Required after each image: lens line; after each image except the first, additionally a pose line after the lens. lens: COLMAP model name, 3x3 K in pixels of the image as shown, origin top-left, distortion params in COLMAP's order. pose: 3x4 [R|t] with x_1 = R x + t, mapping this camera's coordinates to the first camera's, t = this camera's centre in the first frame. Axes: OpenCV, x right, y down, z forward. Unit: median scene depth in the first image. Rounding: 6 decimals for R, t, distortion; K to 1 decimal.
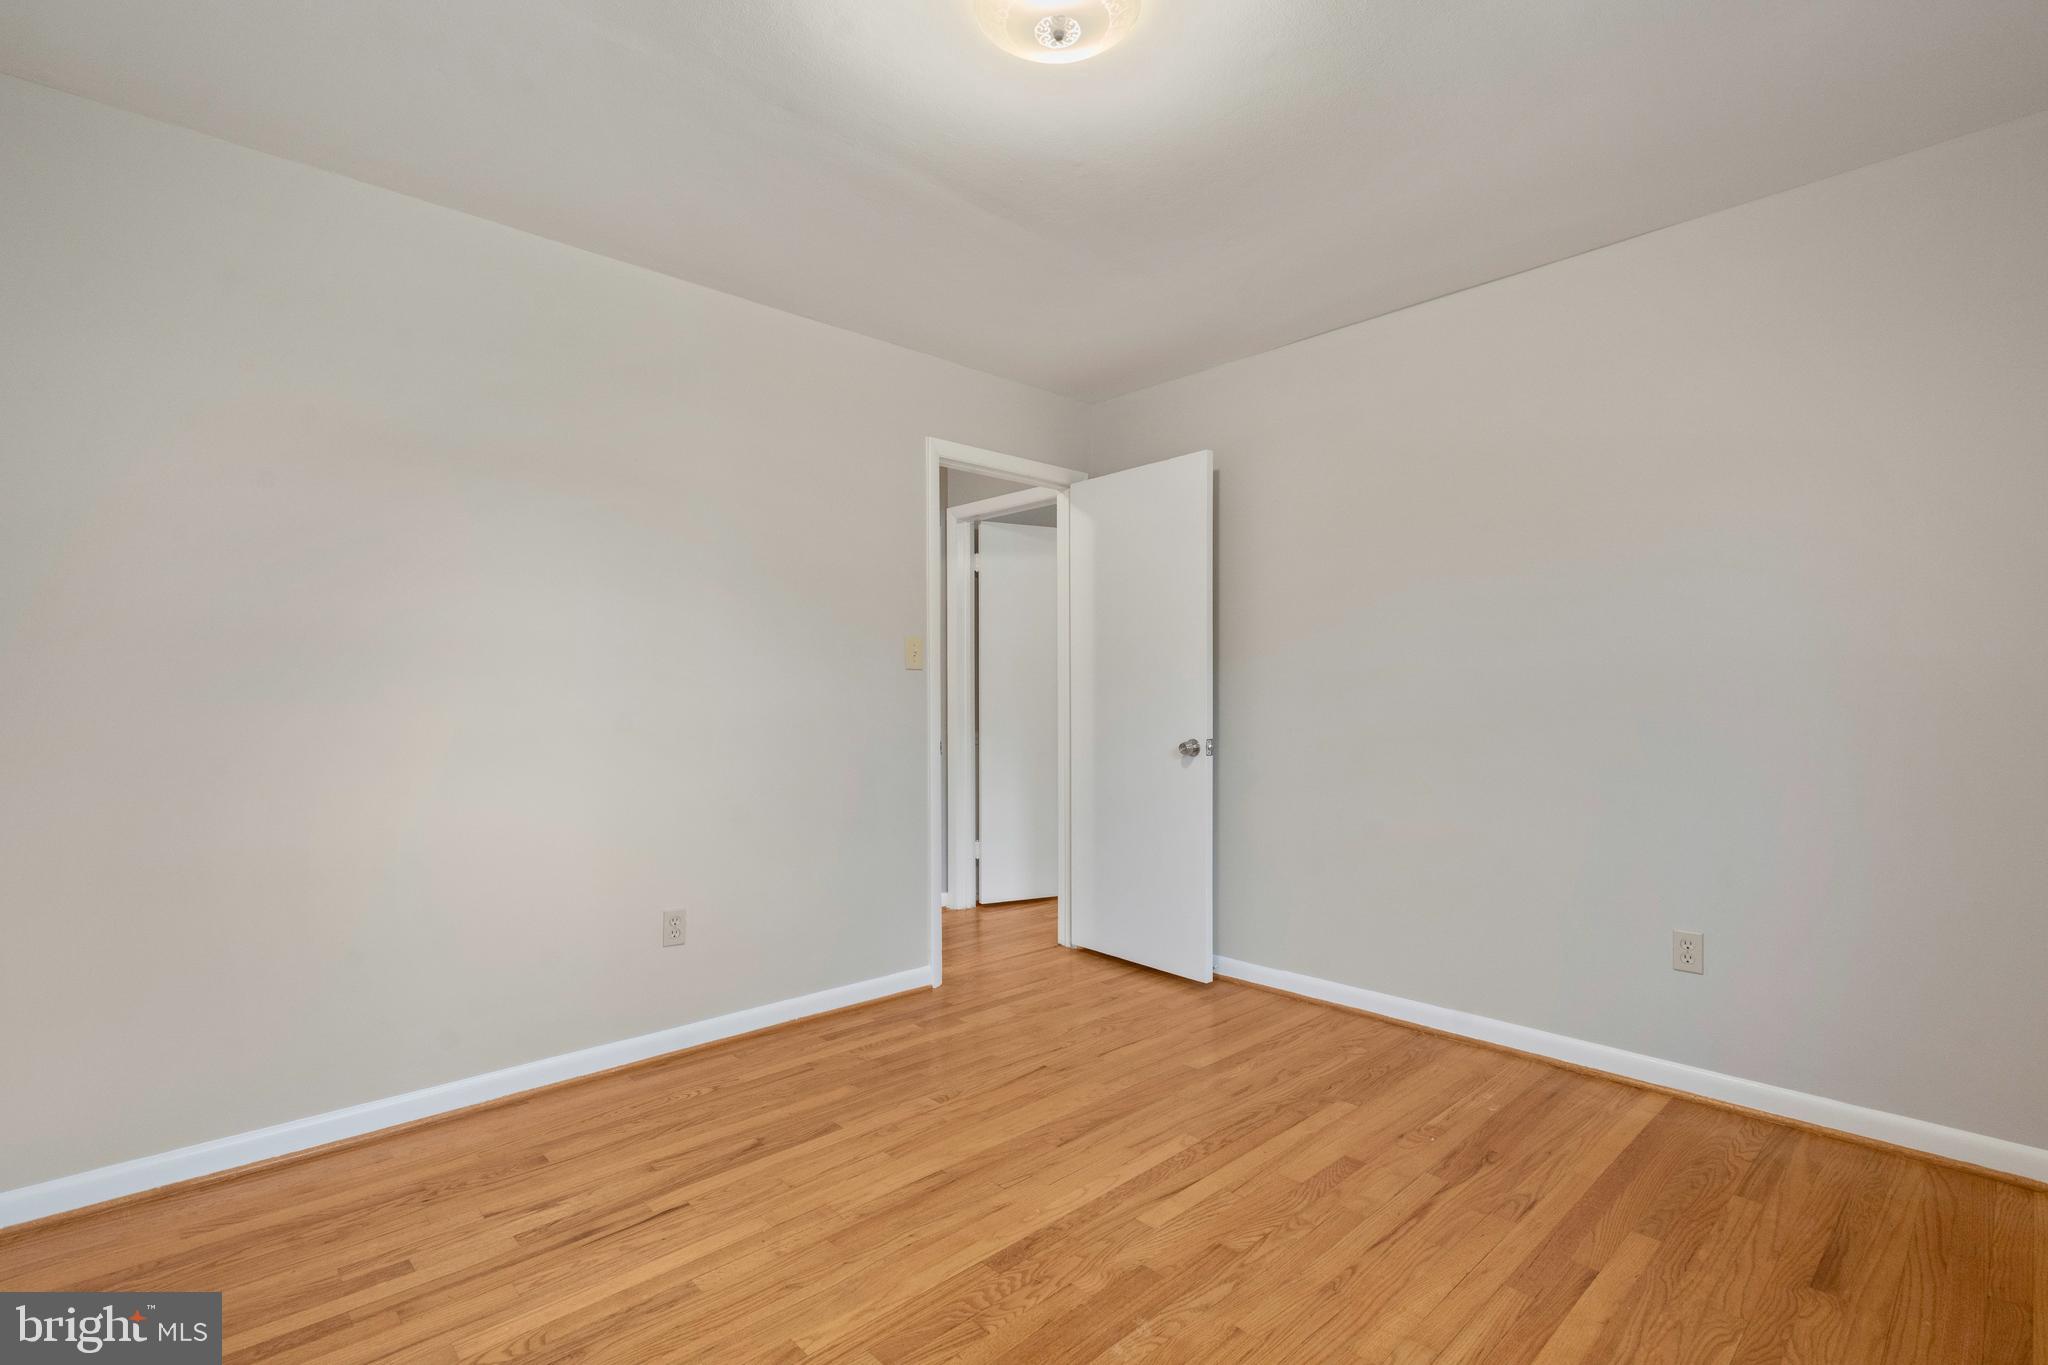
lens RADIAL K [[942.8, 0, 1024.0], [0, 942.8, 682.5], [0, 0, 1]] dist [0.000264, 0.000224]
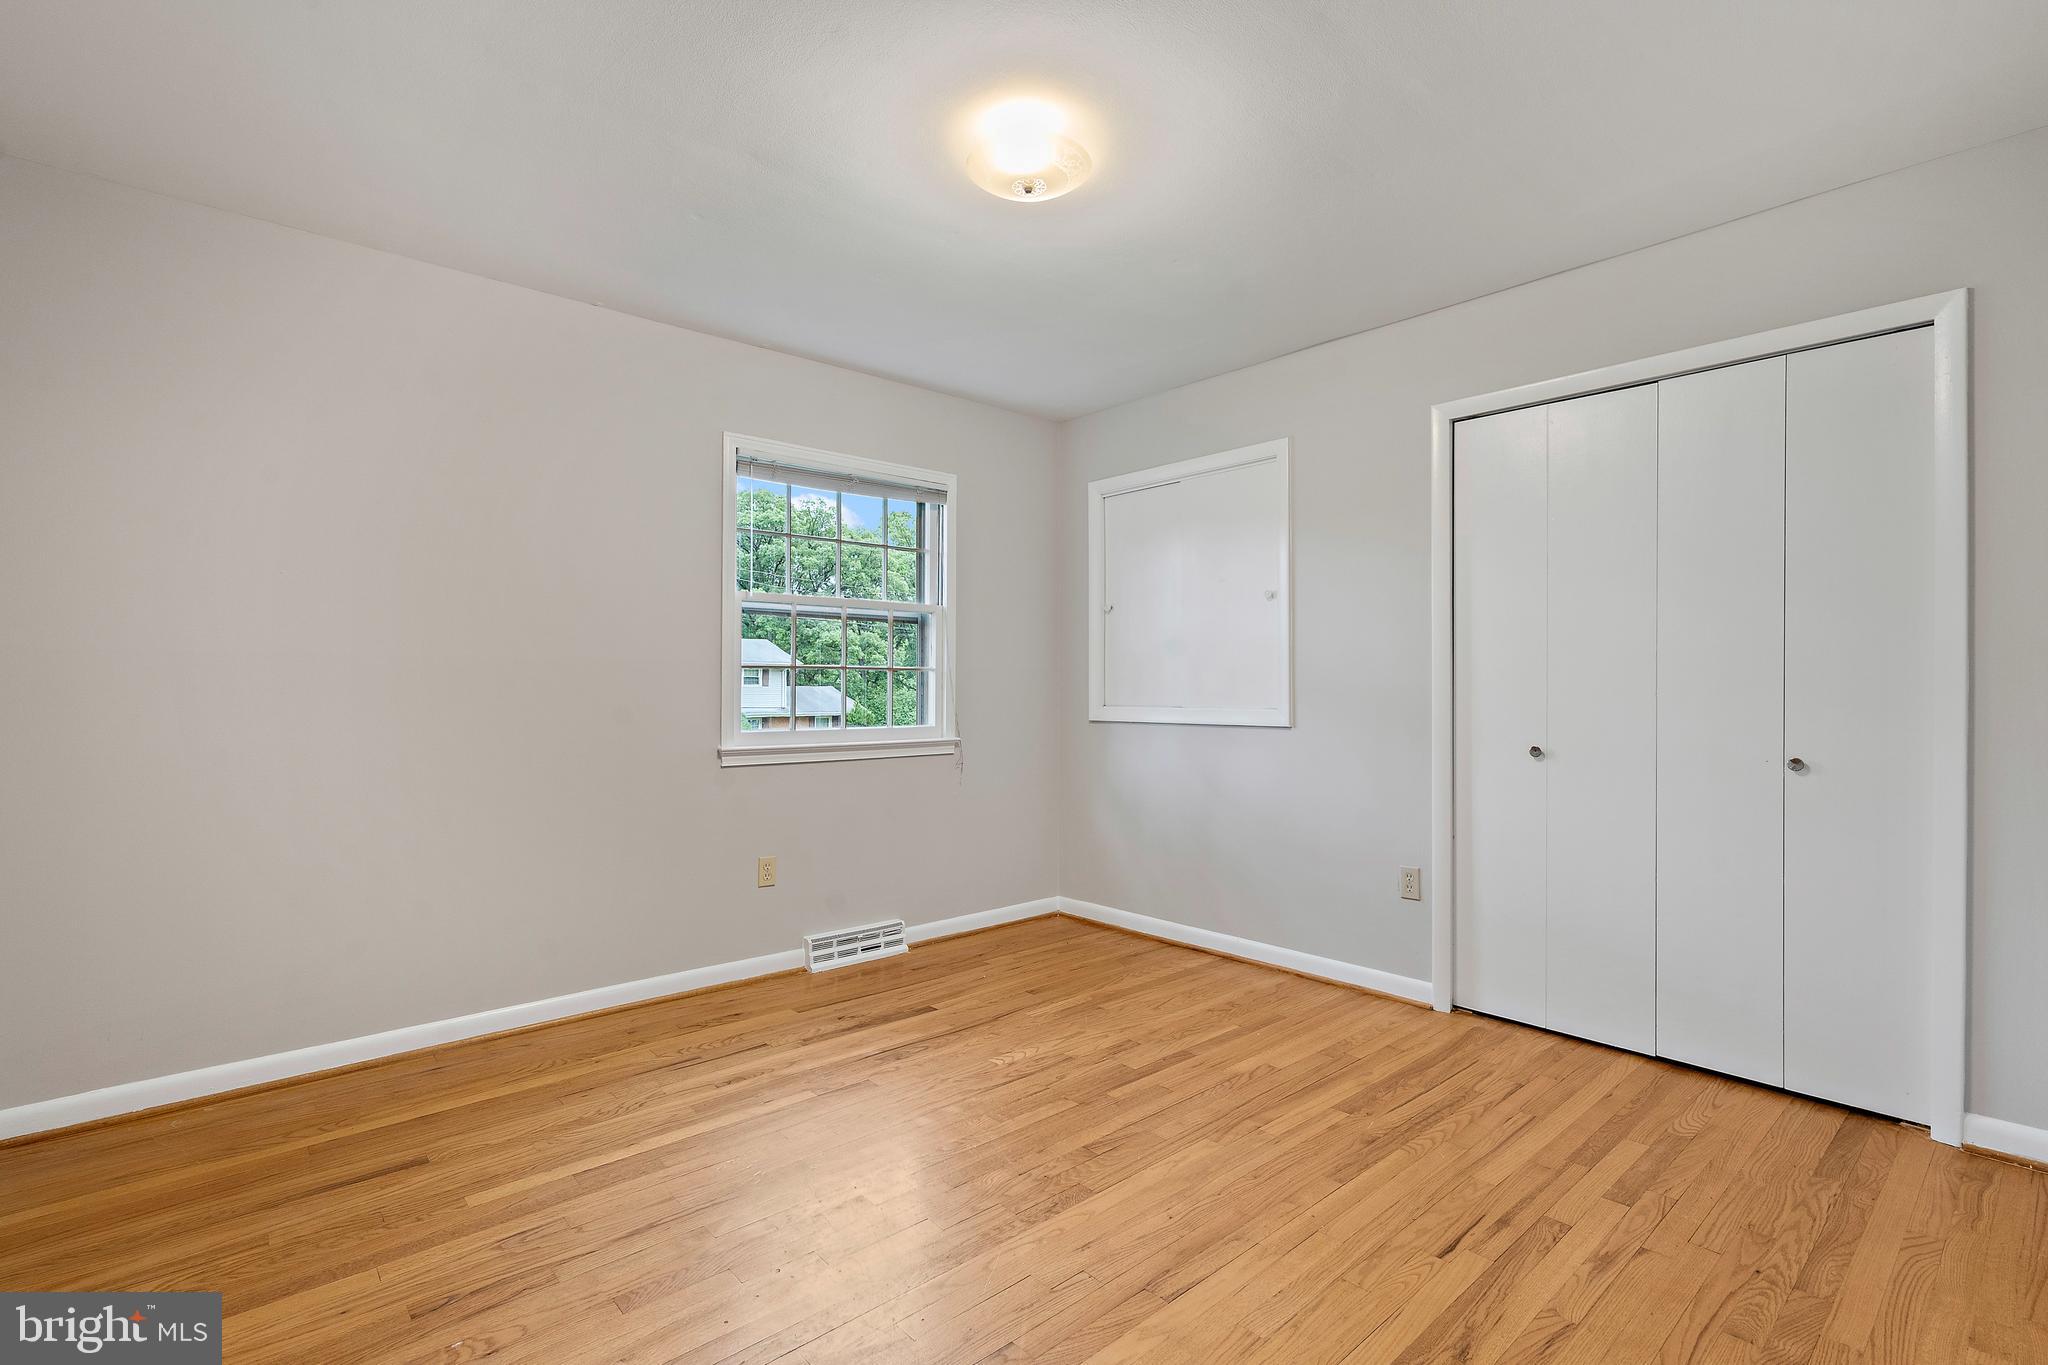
lens RADIAL K [[942.8, 0, 1024.0], [0, 942.8, 682.5], [0, 0, 1]] dist [0.000264, 0.000224]
pose [[-0.999671, 0.000142, 0.025644, 0.011108], [-0.000340, 0.999823, -0.018821, 0.030678], [-0.025642, -0.018824, -0.999494, 1.960842]]
